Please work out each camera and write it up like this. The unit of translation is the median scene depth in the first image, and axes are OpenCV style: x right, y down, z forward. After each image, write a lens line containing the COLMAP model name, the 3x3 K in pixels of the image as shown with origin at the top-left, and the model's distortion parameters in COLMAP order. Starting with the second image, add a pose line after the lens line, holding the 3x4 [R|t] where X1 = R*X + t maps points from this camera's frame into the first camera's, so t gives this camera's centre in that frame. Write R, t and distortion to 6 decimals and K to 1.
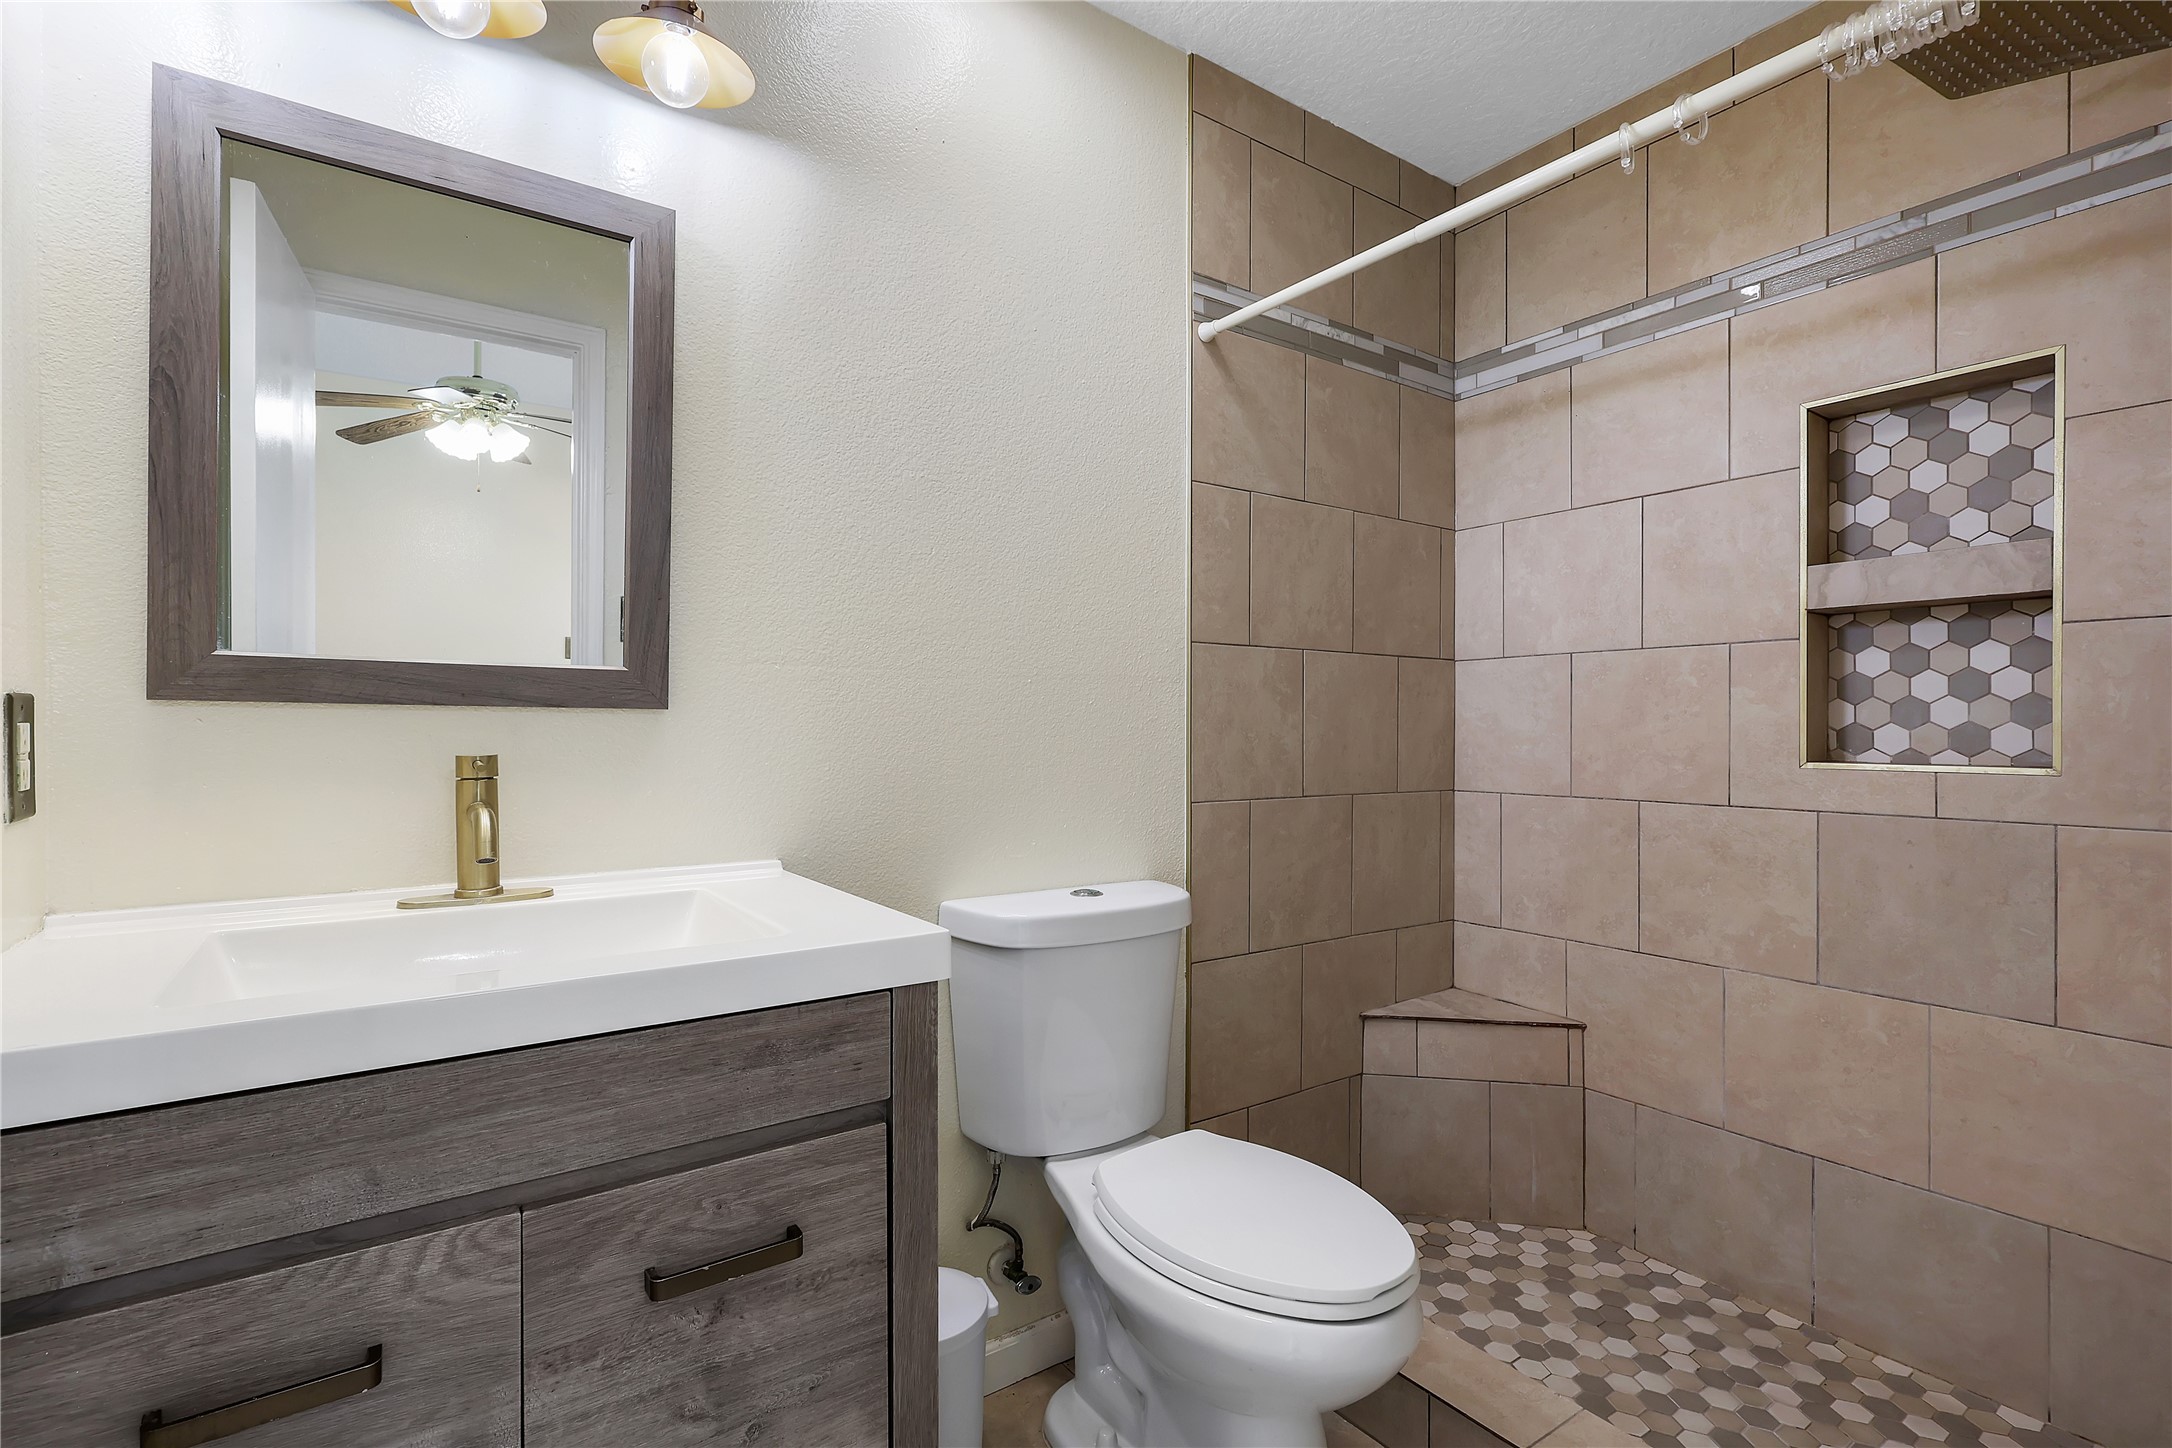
lens RADIAL K [[1013.6, 0, 1085.8], [0, 1013.6, 717.6], [0, 0, 1]] dist [-0.000197, 0.000741]
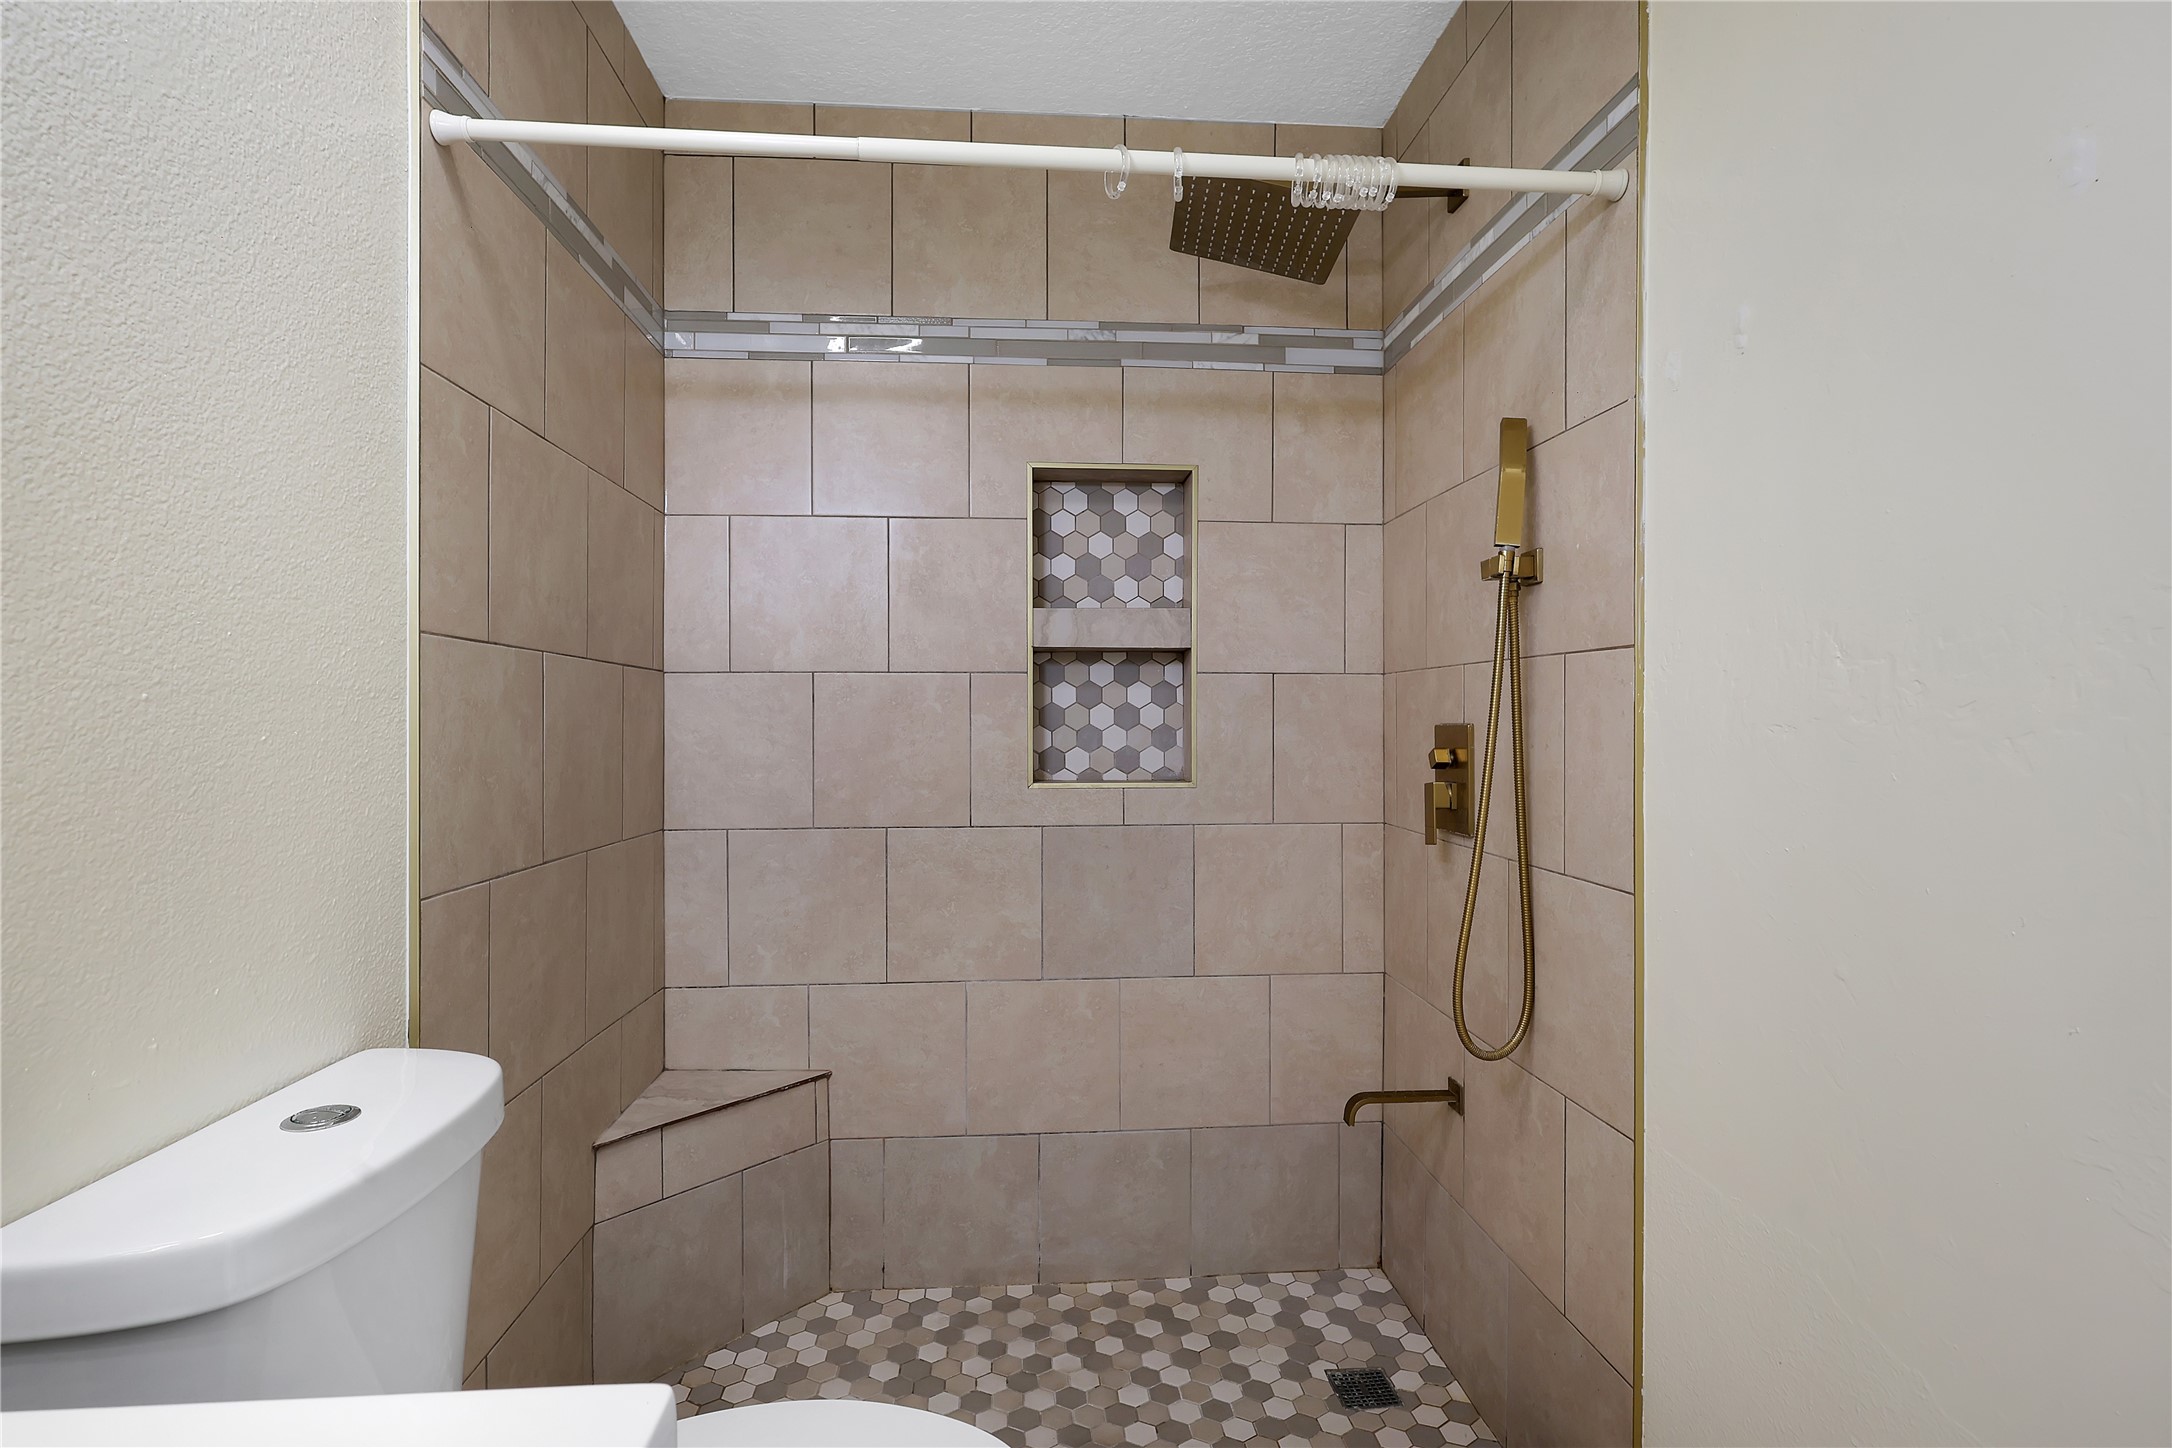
lens RADIAL K [[1013.6, 0, 1085.8], [0, 1013.6, 717.6], [0, 0, 1]] dist [-0.000197, 0.000741]
pose [[0.512899, 0.004318, 0.858438, -0.212542], [-0.007127, 0.999974, -0.000772, -0.026874], [-0.858420, -0.005722, 0.512916, 0.361051]]
